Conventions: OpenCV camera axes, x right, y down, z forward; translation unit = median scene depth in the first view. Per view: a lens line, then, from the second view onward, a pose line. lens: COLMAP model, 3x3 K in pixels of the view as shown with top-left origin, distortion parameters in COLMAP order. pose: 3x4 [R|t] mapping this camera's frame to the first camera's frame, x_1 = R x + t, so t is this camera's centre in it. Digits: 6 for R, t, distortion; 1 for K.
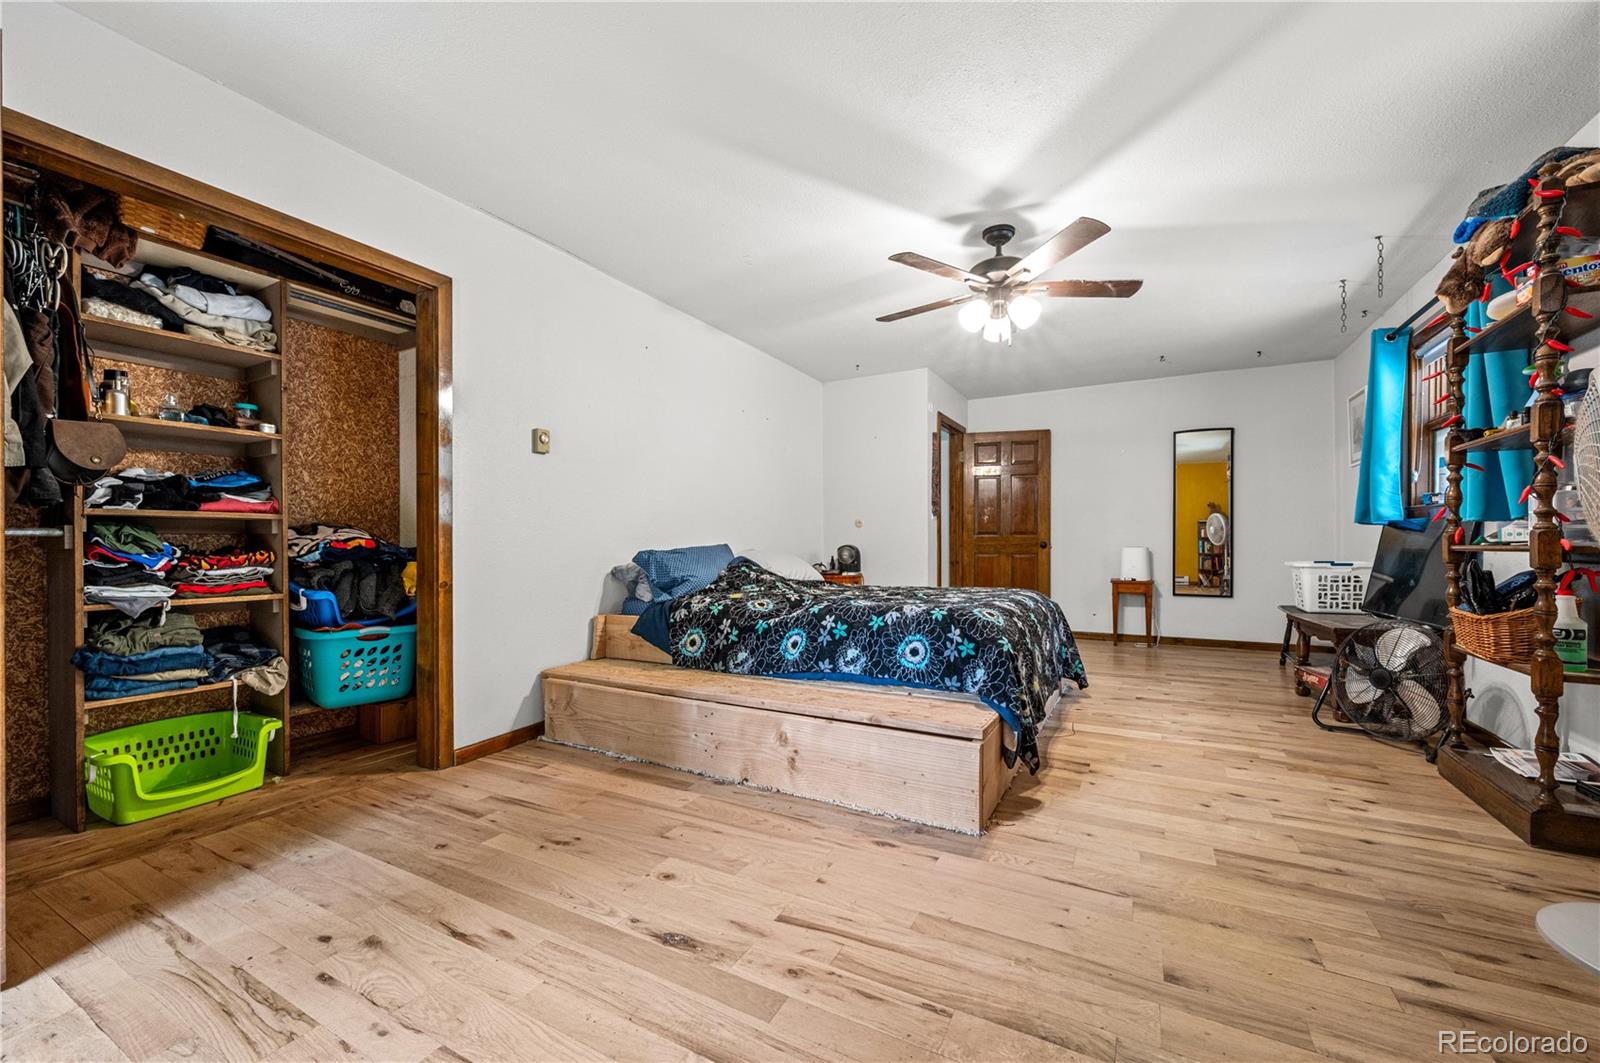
lens RADIAL K [[631.5, 0, 795.5], [0, 631.5, 543.5], [0, 0, 1]] dist [-0.000322, -0.000163]
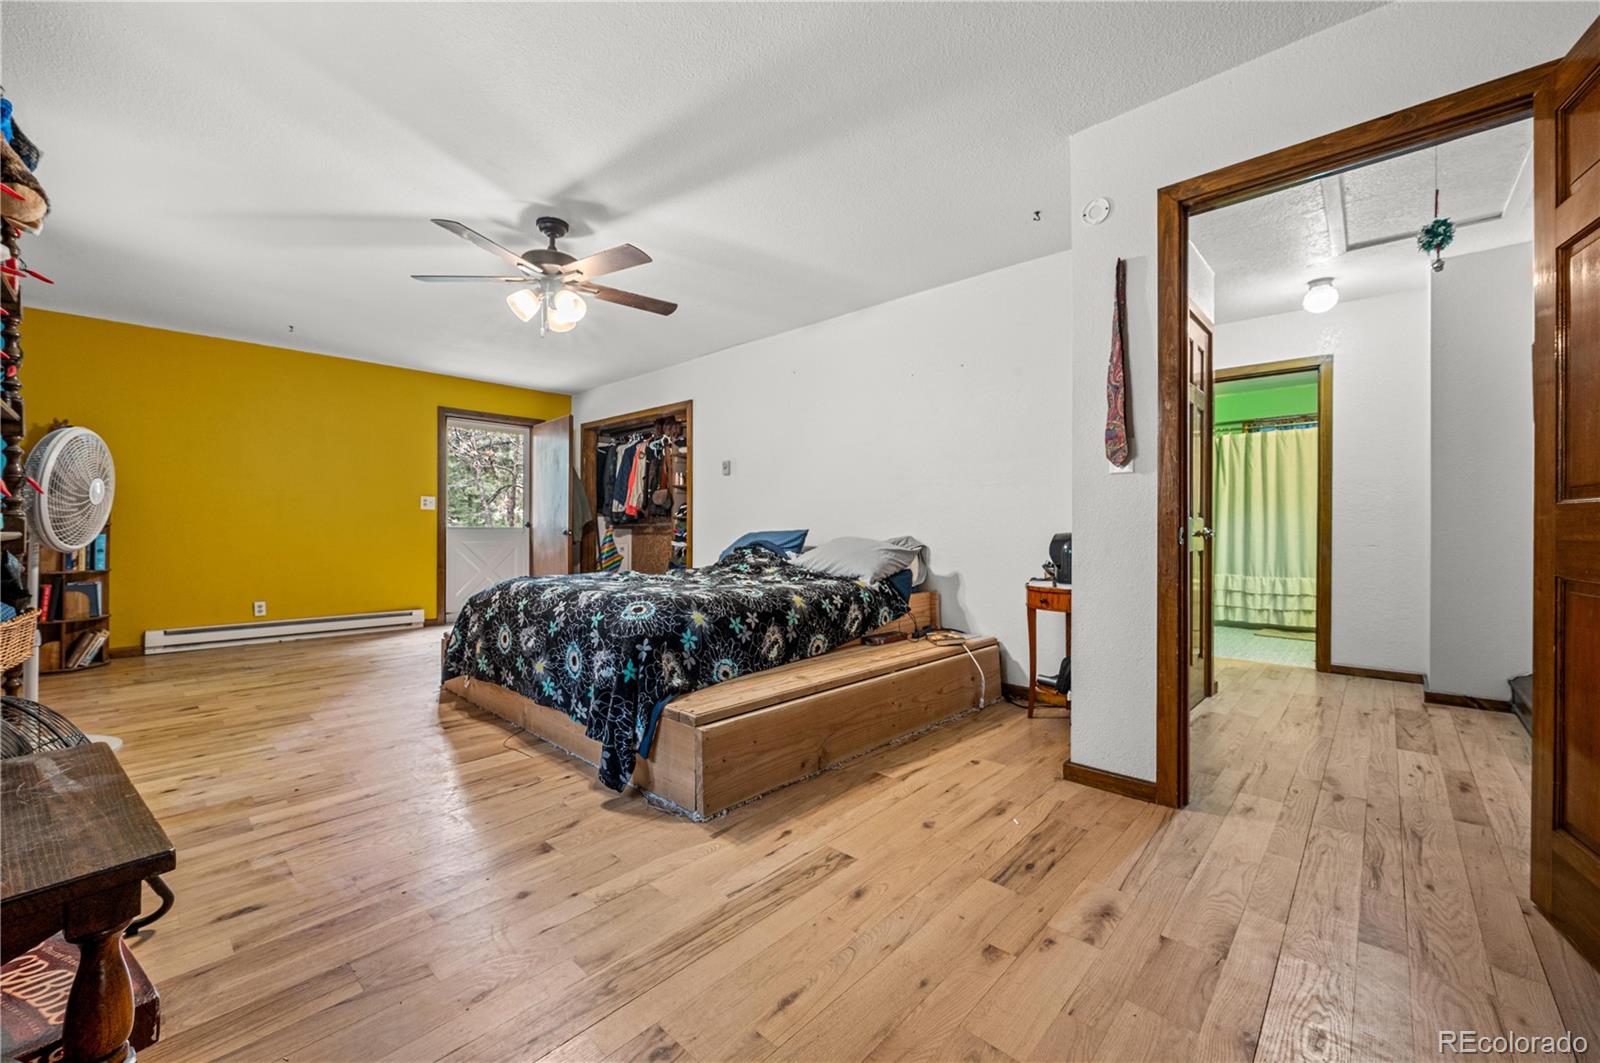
lens RADIAL K [[631.5, 0, 791.9], [0, 631.5, 526.4], [0, 0, 1]] dist [-0.000322, -0.000163]
pose [[-0.252825, -0.004408, -0.967502, 1.332272], [-0.003746, 0.999987, -0.003577, -0.001388], [0.967505, 0.002719, -0.252838, 1.798742]]
